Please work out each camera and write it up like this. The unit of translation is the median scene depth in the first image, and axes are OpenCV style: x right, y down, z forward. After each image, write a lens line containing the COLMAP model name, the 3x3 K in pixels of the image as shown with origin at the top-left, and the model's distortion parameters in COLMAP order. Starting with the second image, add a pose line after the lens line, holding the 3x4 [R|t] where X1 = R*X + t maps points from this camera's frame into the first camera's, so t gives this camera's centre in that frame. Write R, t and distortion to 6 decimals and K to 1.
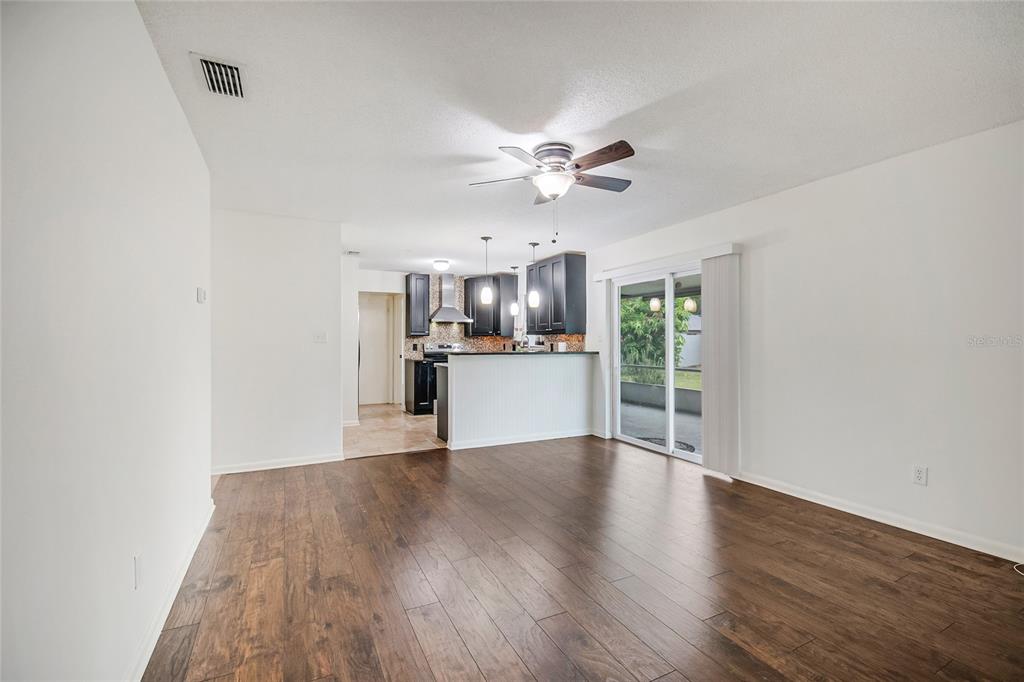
lens RADIAL K [[453.8, 0, 513.4], [0, 453.8, 343.3], [0, 0, 1]] dist [0.002761, -0.012286]
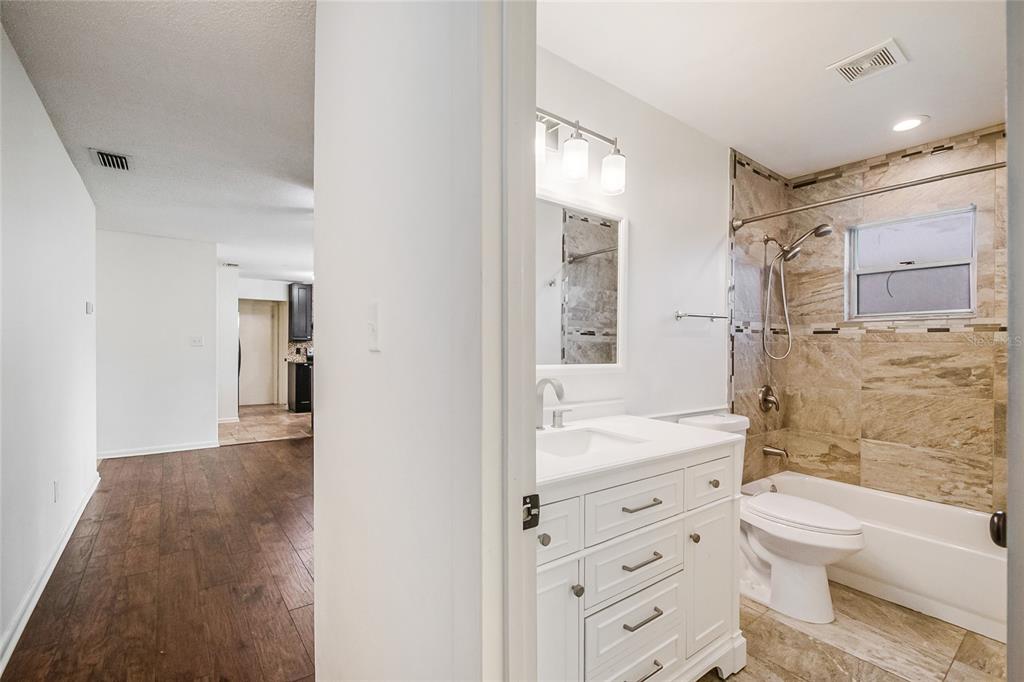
lens RADIAL K [[460.1, 0, 515.6], [0, 460.1, 350.7], [0, 0, 1]] dist [0.000212, -0.014286]
pose [[0.982953, 0.000568, 0.183854, 0.142752], [-0.001423, 0.999989, 0.004516, 0.003352], [-0.183850, -0.004700, 0.982943, -0.268956]]
